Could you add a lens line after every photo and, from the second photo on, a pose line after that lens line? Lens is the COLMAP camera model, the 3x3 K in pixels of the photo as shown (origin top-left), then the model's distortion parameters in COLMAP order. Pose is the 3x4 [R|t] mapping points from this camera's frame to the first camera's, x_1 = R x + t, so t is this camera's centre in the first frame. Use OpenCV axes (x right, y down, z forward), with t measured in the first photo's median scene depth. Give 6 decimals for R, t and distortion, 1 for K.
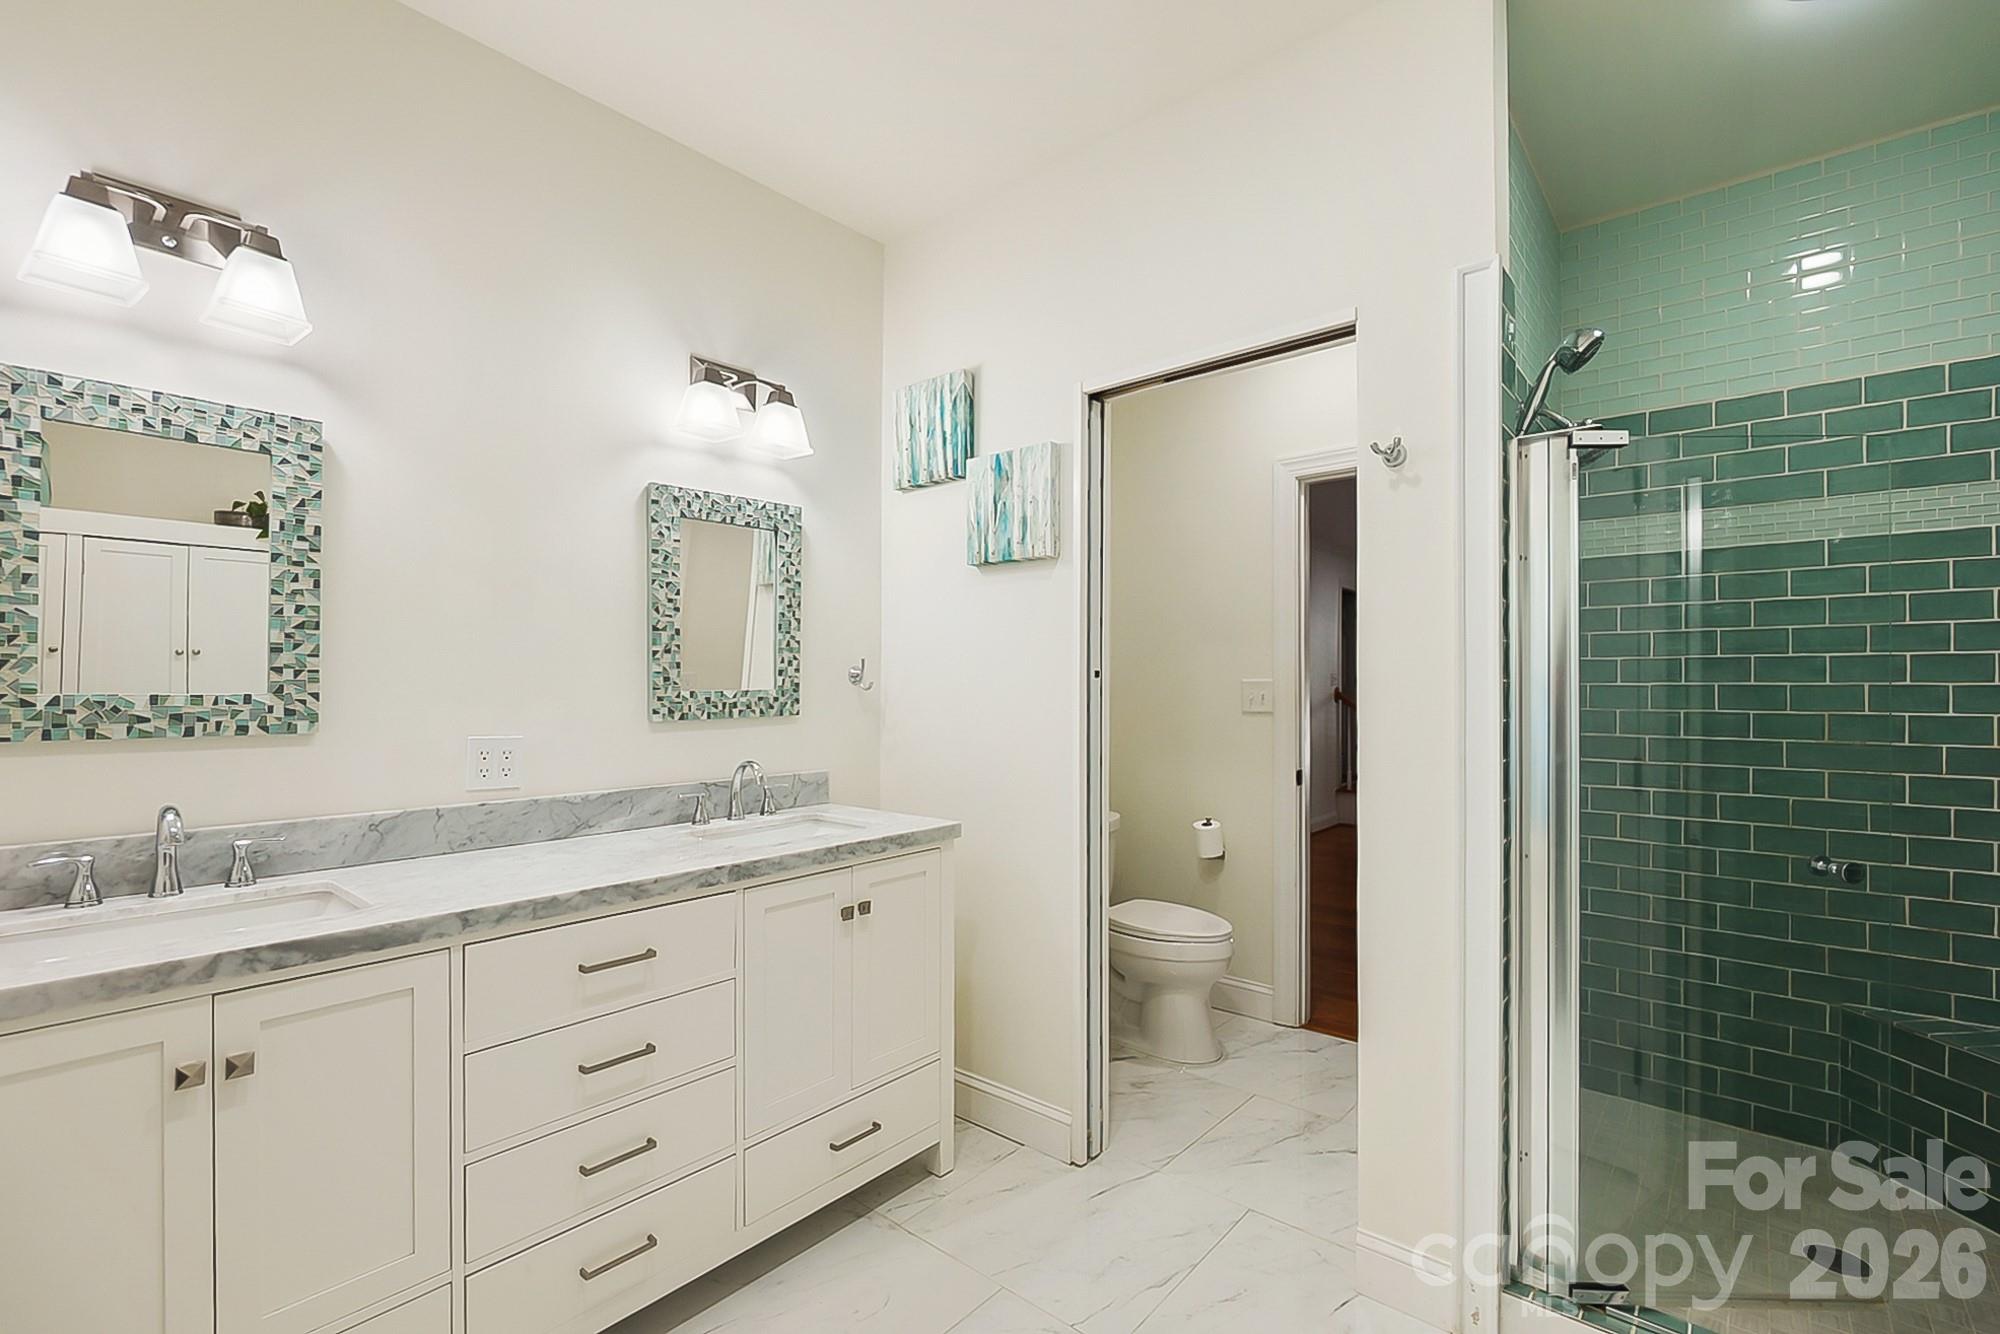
lens RADIAL K [[887.4, 0, 1002.2], [0, 887.4, 679.8], [0, 0, 1]] dist [-0.000185, 0.000057]
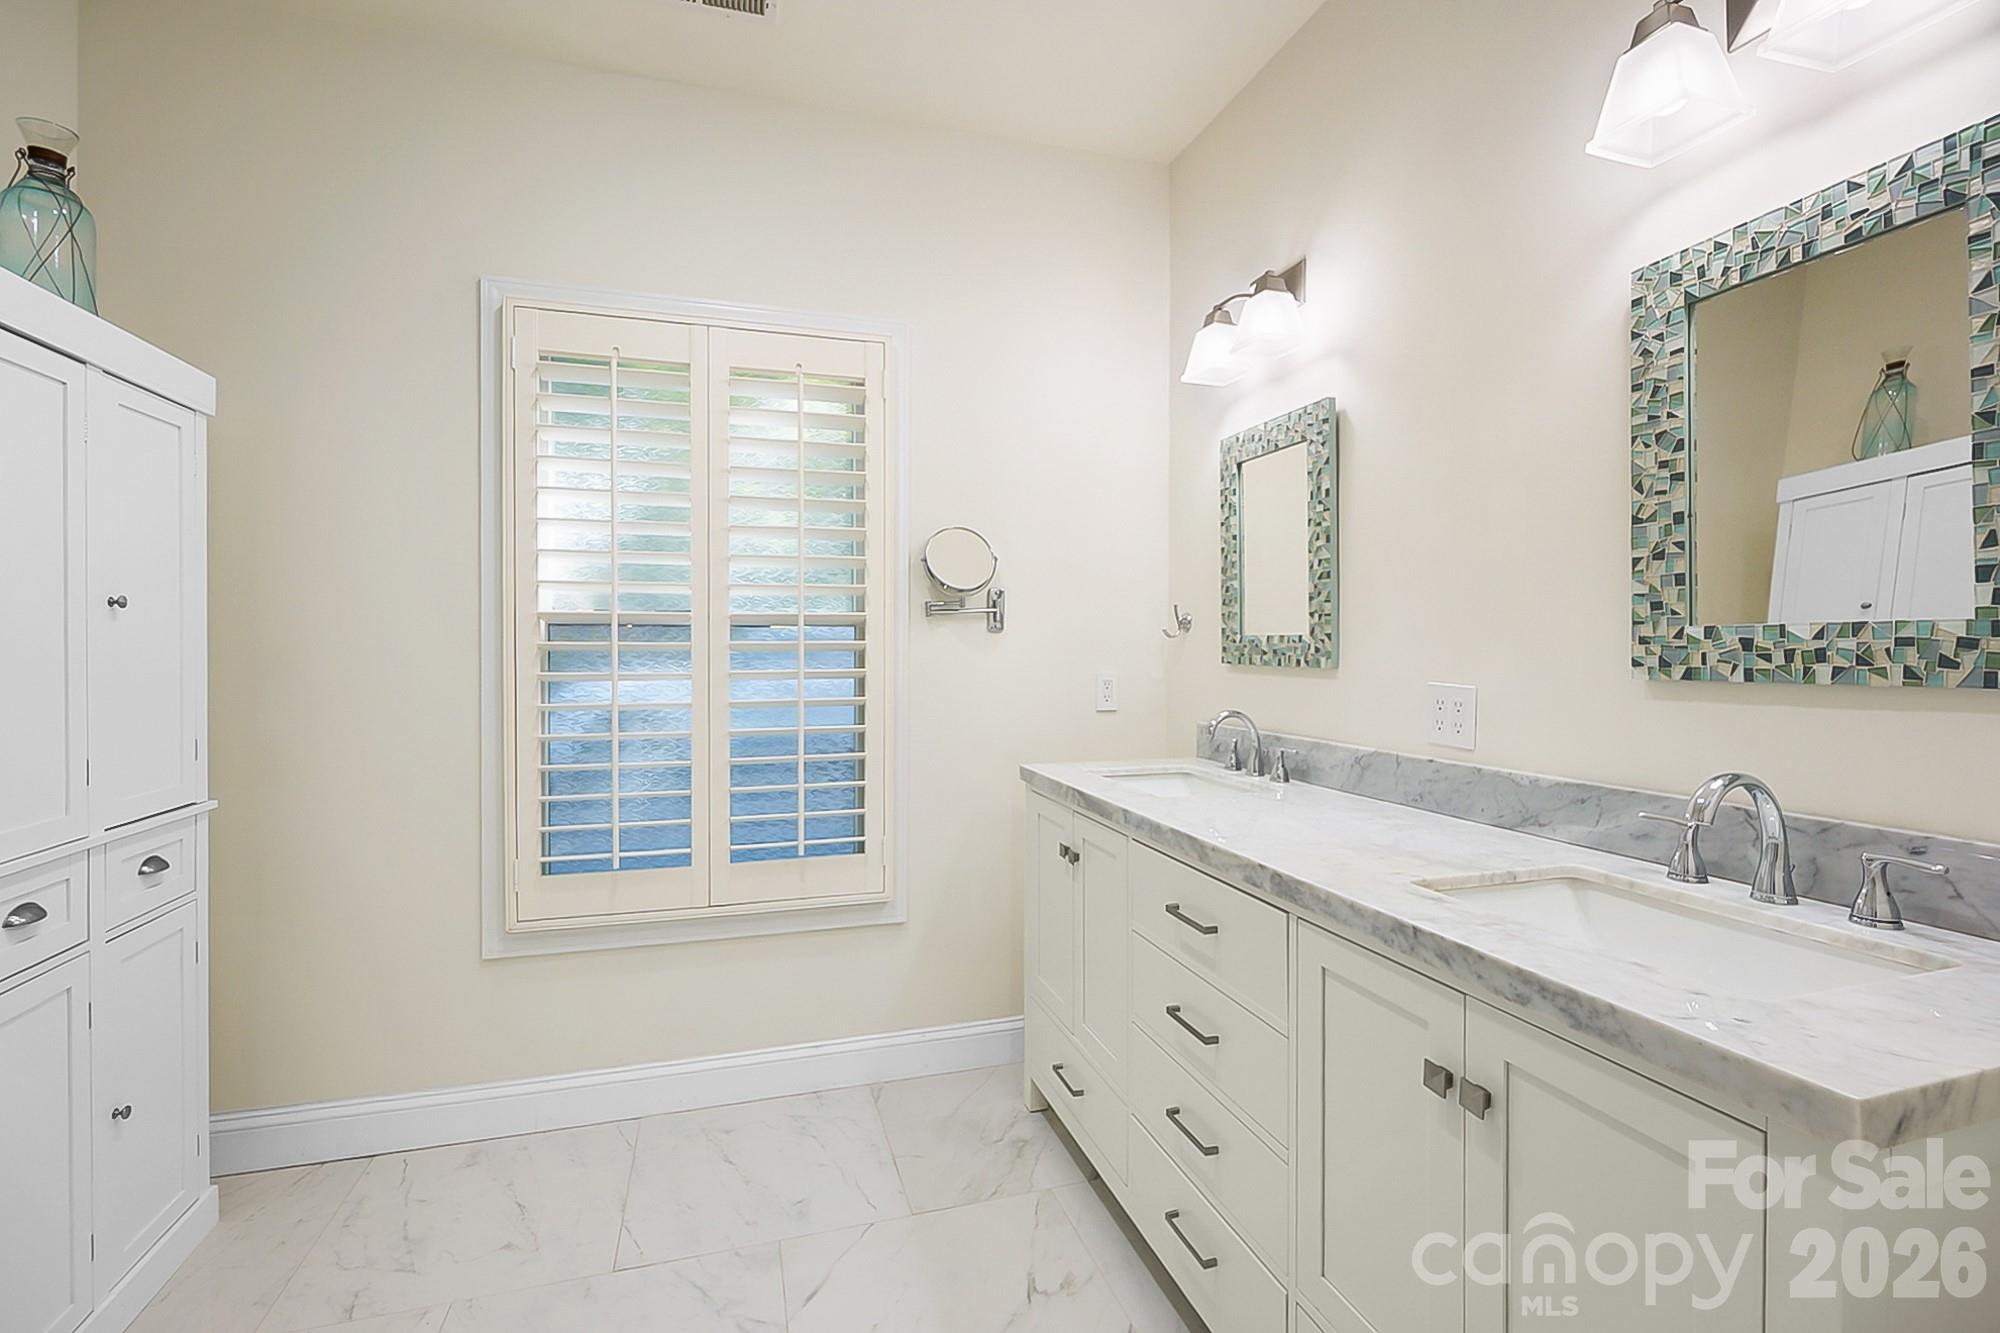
lens RADIAL K [[873.5, 0, 1000.8], [0, 873.5, 656.2], [0, 0, 1]] dist [-0.001917, -0.000155]
pose [[-0.527001, 0.006312, -0.849841, 0.317875], [0.000088, 0.999973, 0.007372, 0.027509], [0.849864, 0.003810, -0.526988, 0.948567]]
